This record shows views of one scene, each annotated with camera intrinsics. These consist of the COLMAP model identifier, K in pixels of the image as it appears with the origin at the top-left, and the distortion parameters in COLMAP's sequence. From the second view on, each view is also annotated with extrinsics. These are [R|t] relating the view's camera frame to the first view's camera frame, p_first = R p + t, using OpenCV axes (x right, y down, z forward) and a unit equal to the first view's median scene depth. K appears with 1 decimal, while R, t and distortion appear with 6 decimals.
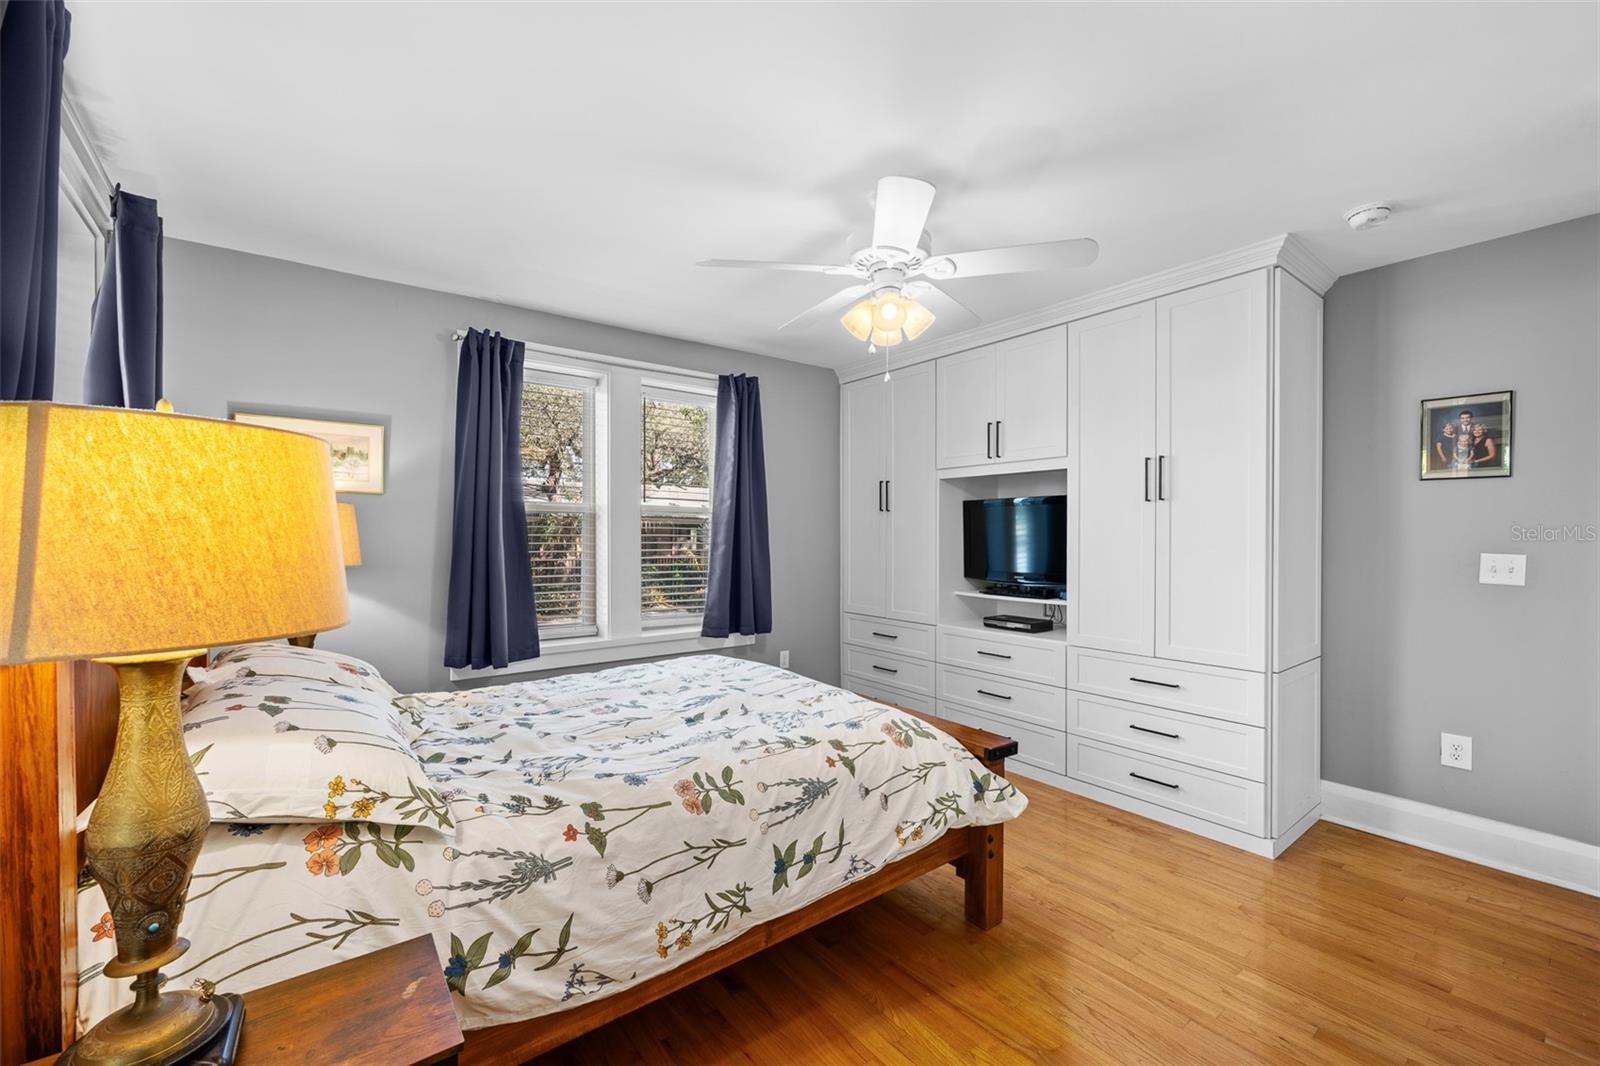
lens RADIAL K [[642.9, 0, 802.9], [0, 642.9, 535.2], [0, 0, 1]] dist [-0.000651, 0.000416]
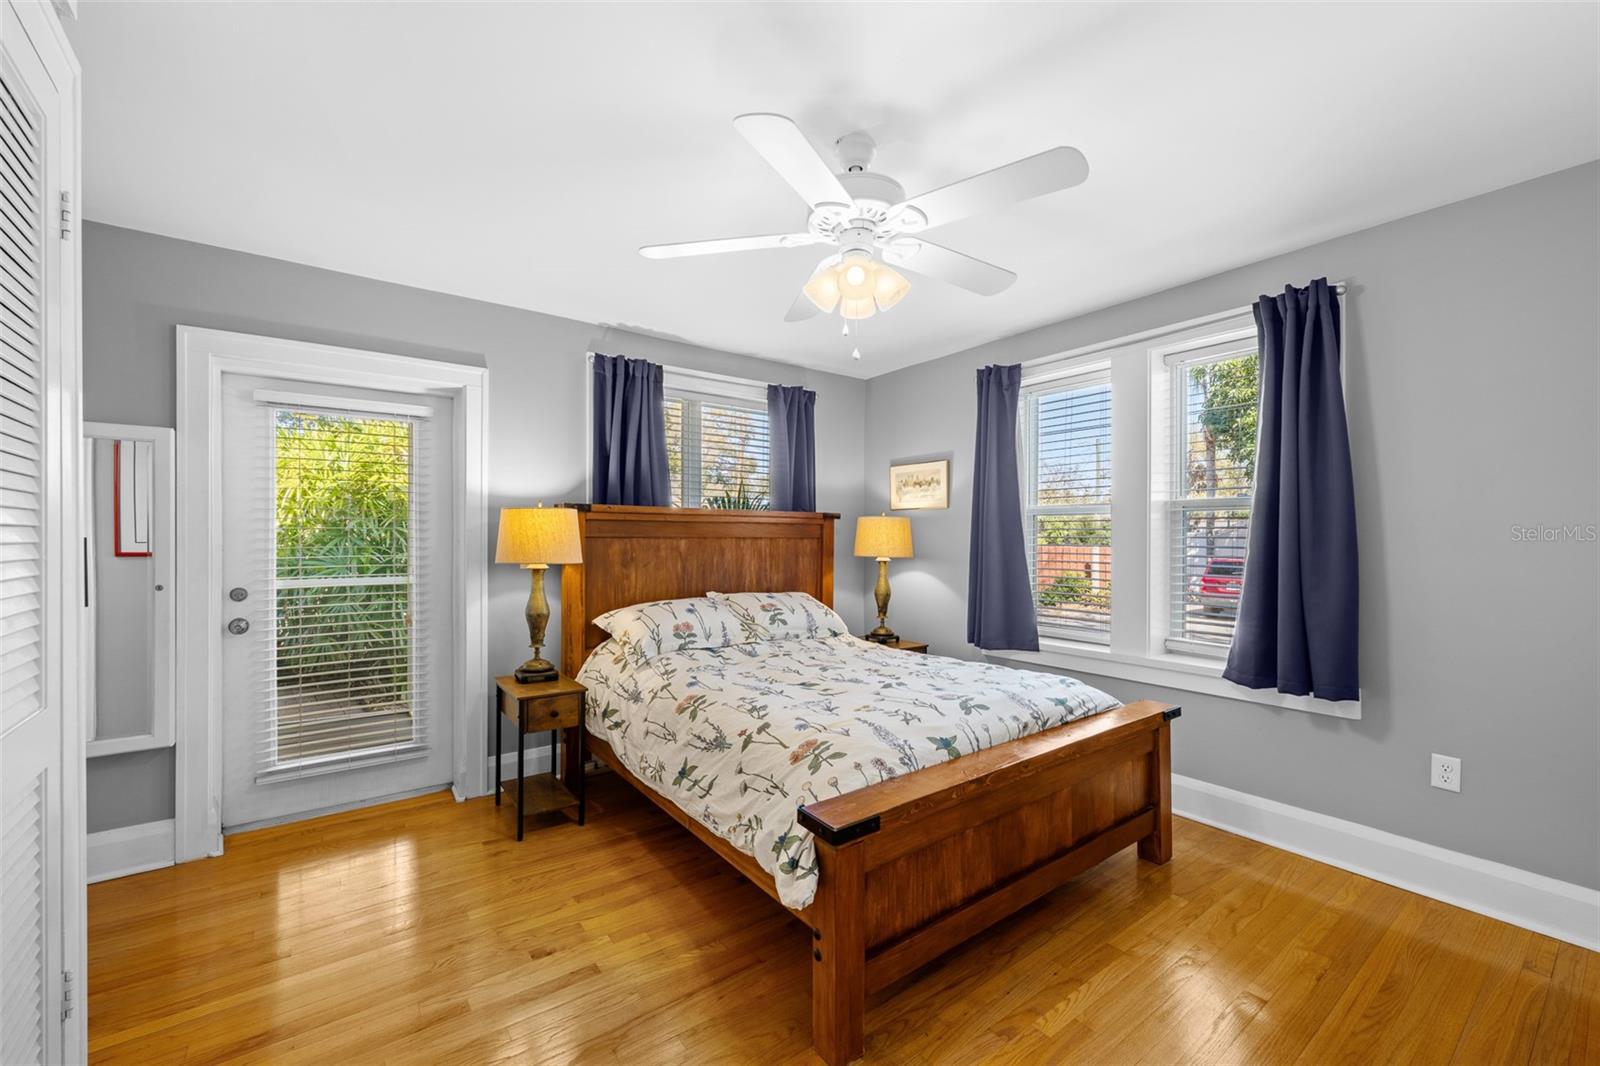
lens RADIAL K [[642.9, 0, 801.8], [0, 642.9, 535.7], [0, 0, 1]] dist [-0.000651, 0.000416]
pose [[-0.019838, -0.007071, -0.999778, 1.178878], [0.000324, 0.999975, -0.007079, 0.008386], [0.999803, -0.000464, -0.019835, 1.115814]]
